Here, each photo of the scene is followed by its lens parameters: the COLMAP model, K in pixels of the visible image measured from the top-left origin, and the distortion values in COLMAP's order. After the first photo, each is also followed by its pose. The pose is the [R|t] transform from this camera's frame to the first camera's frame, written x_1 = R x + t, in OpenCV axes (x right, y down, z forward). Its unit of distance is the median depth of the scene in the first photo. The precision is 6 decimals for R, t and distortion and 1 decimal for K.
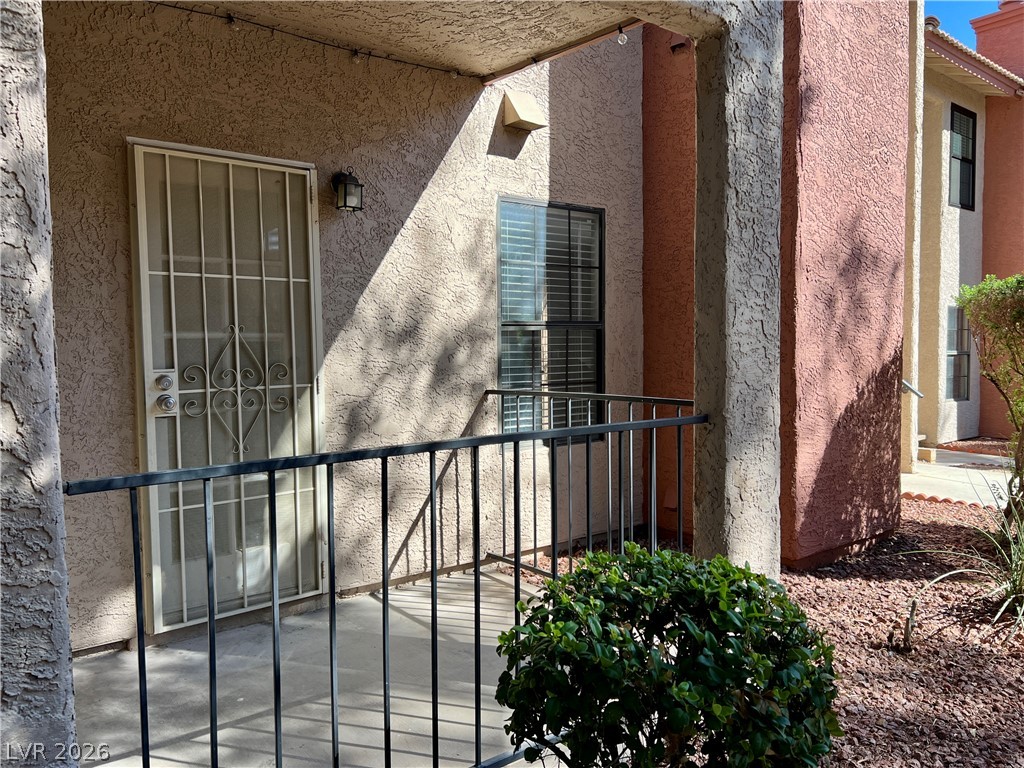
lens RADIAL K [[773.3, 0, 513.6], [0, 773.3, 385.7], [0, 0, 1]] dist [0.045327, -0.055763]
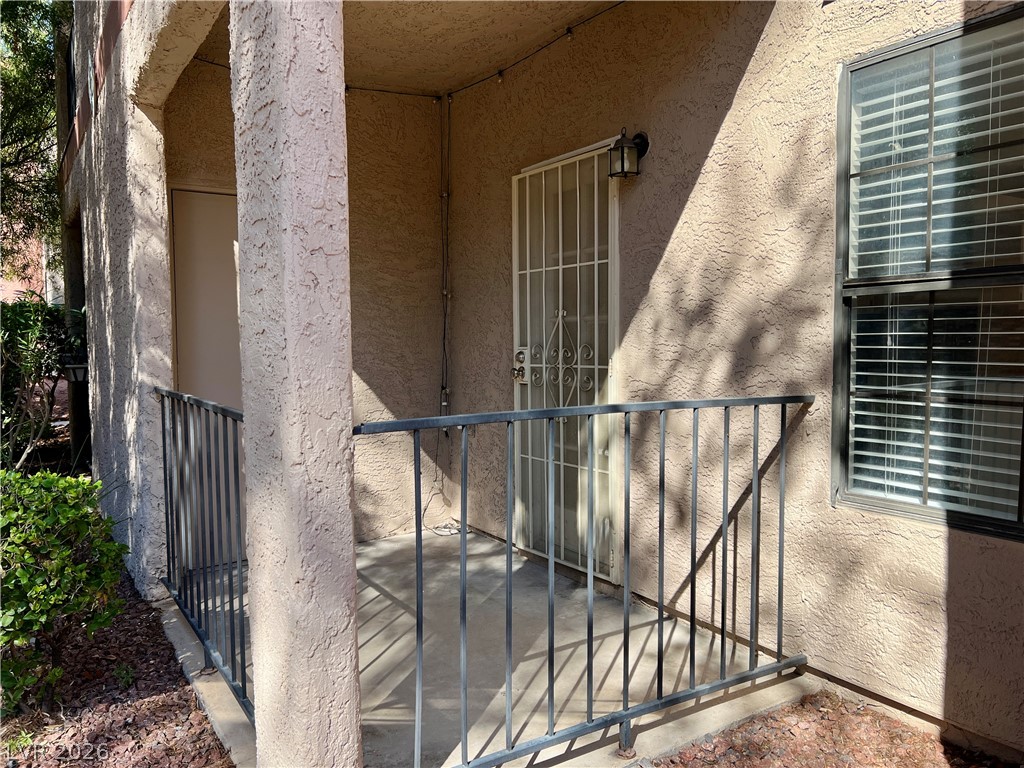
lens RADIAL K [[773.3, 0, 513.6], [0, 773.3, 385.7], [0, 0, 1]] dist [0.045327, -0.055763]
pose [[-0.114795, 0.080307, -0.990138, 0.645131], [-0.034885, 0.995786, 0.084810, -0.050672], [0.992777, 0.044276, -0.111509, 0.886844]]
